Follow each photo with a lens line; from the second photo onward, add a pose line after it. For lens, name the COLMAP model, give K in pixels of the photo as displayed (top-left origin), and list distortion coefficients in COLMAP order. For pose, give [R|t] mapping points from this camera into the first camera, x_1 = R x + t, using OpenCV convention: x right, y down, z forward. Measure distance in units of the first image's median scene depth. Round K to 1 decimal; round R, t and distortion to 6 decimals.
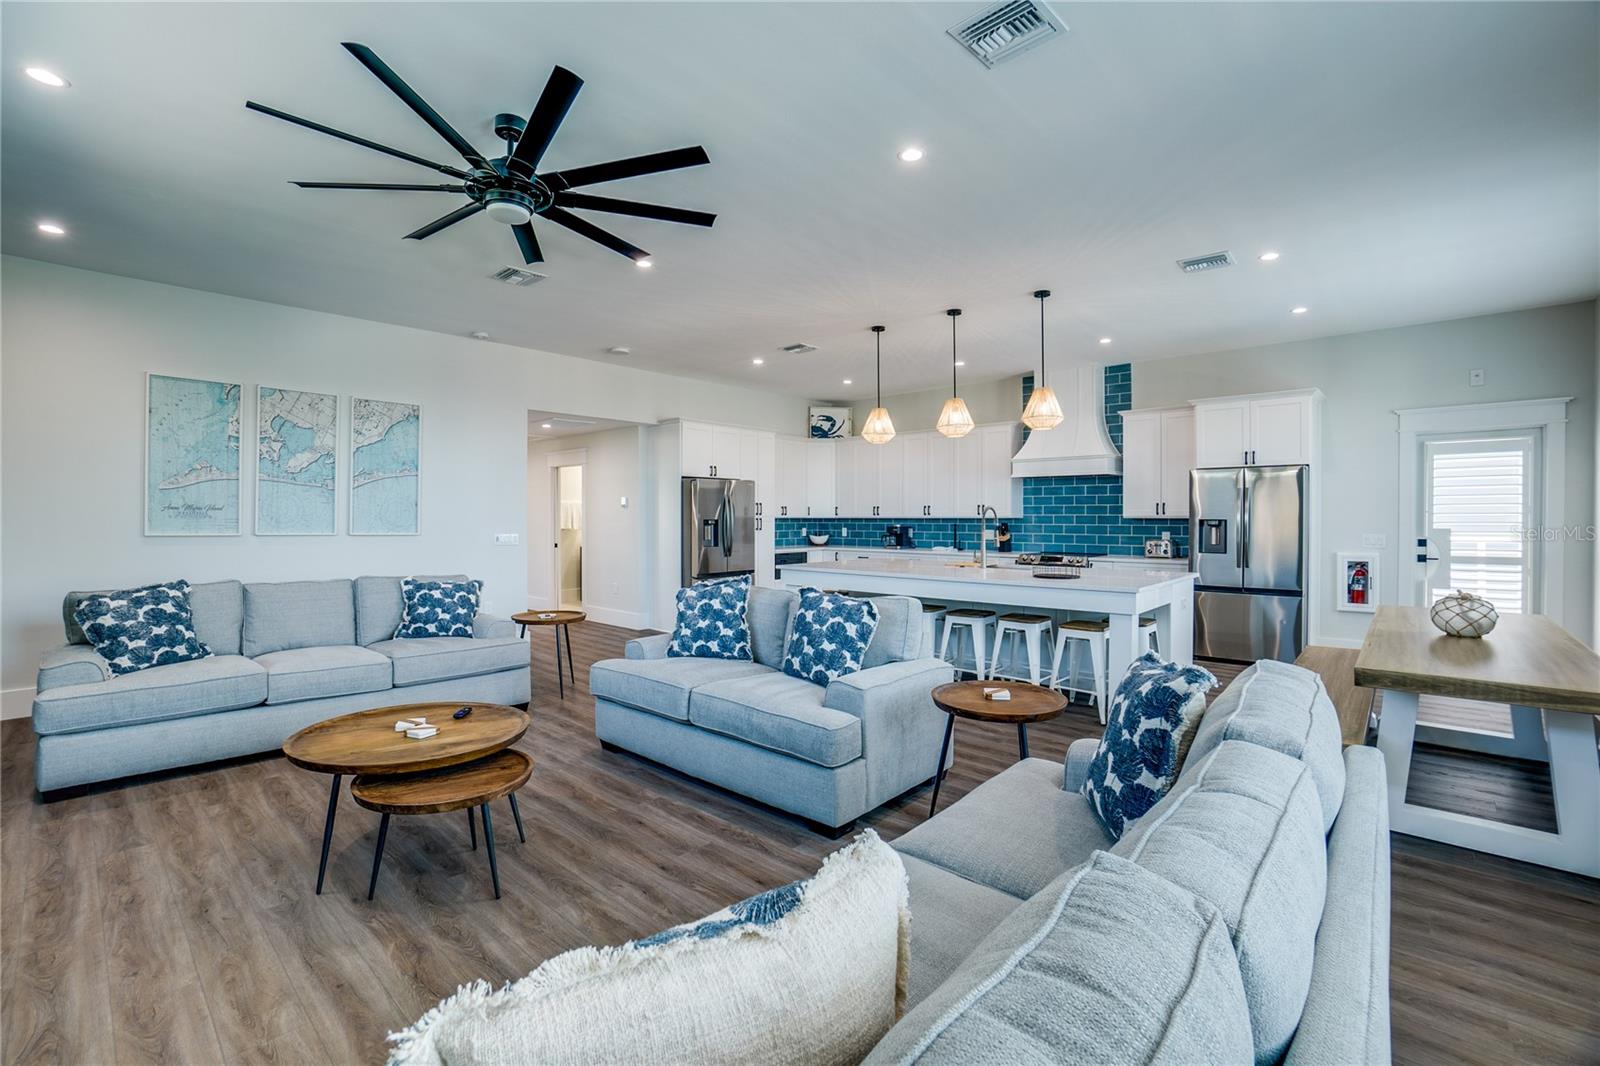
lens RADIAL K [[705.9, 0, 789.0], [0, 705.9, 523.0], [0, 0, 1]] dist [-0.060221, 0.020884]
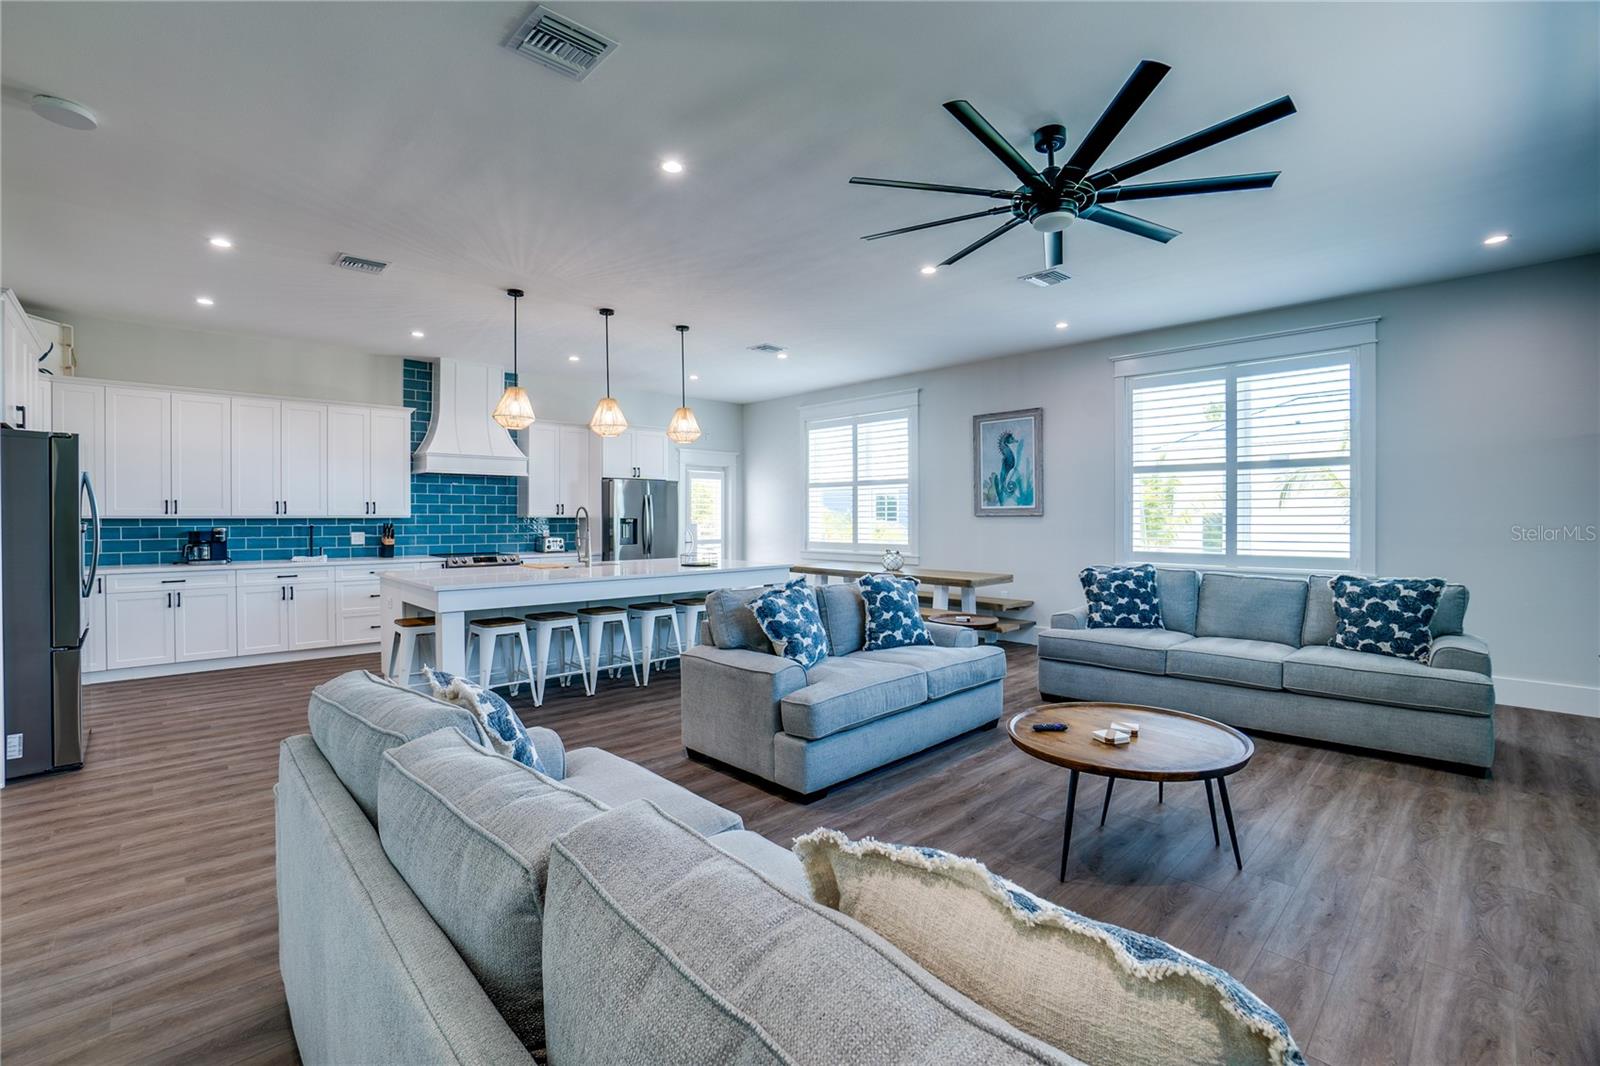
lens RADIAL K [[705.9, 0, 789.0], [0, 705.9, 523.0], [0, 0, 1]] dist [-0.060221, 0.020884]
pose [[0.060561, -0.007937, 0.998133, -0.696107], [0.007944, 0.999941, 0.007469, -0.004243], [-0.998133, 0.007477, 0.060621, 0.633946]]
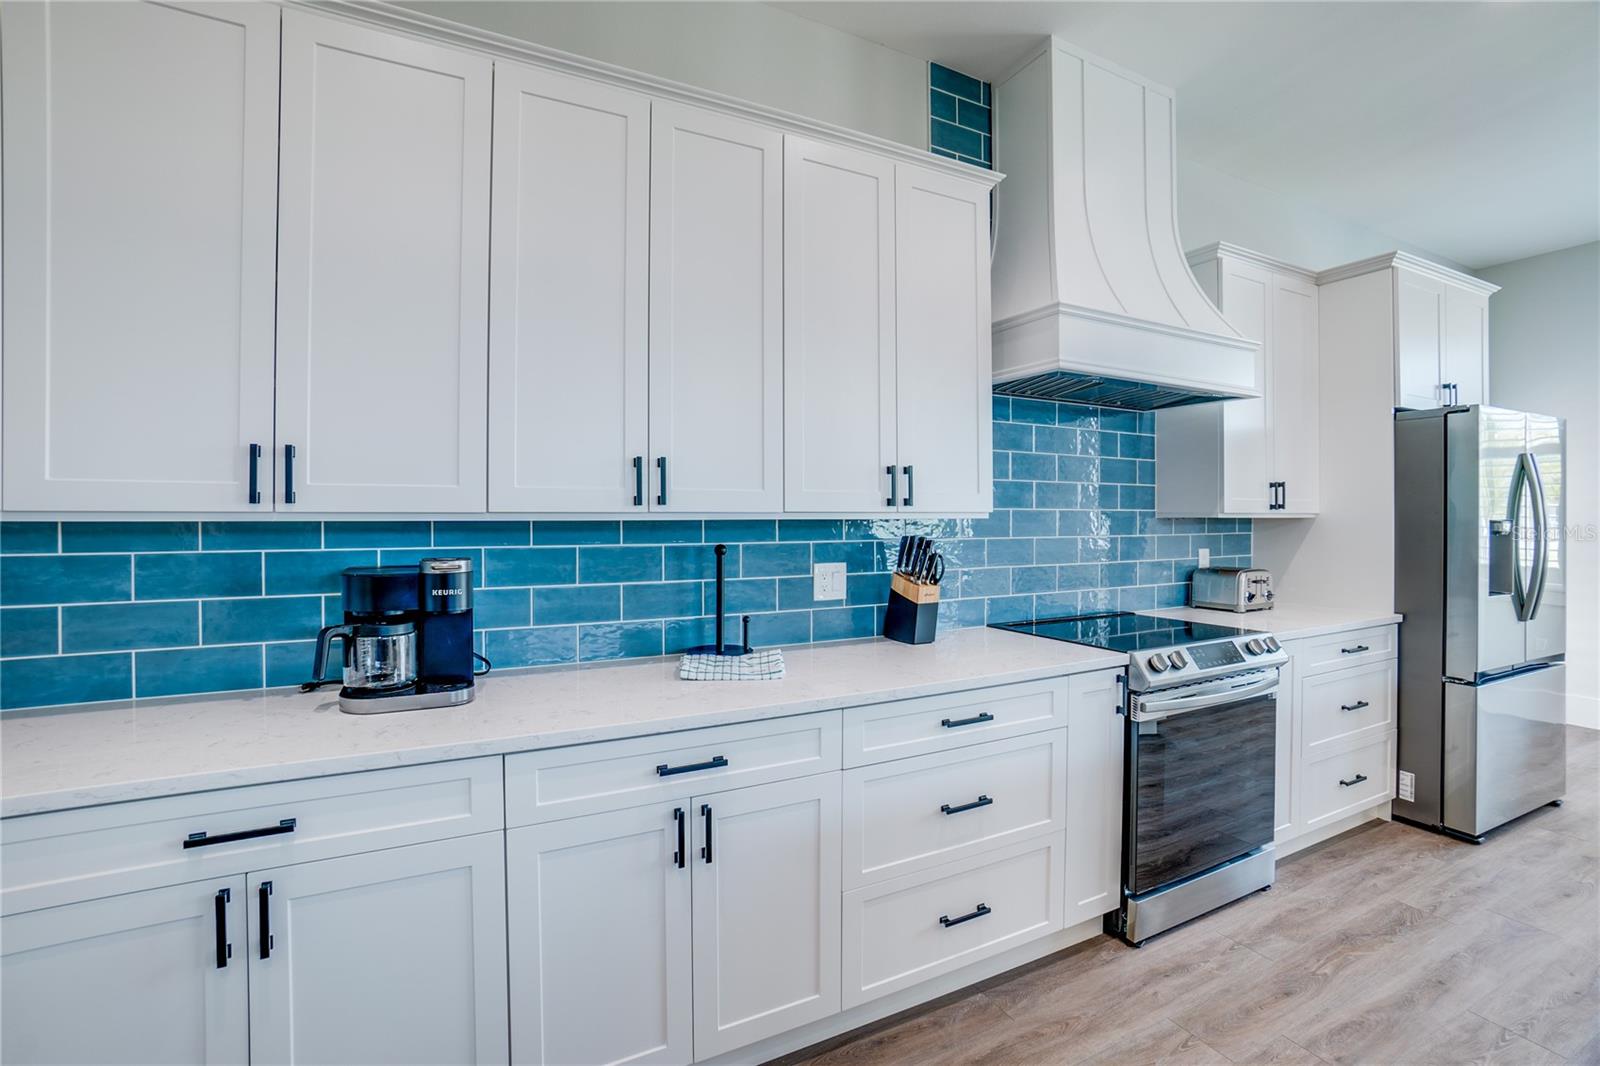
lens RADIAL K [[705.9, 0, 789.0], [0, 705.9, 523.0], [0, 0, 1]] dist [-0.060221, 0.020884]
pose [[0.349726, -0.003893, 0.936844, 0.039758], [0.009434, 0.999955, 0.000633, -0.008277], [-0.936804, 0.008617, 0.349748, 1.304604]]
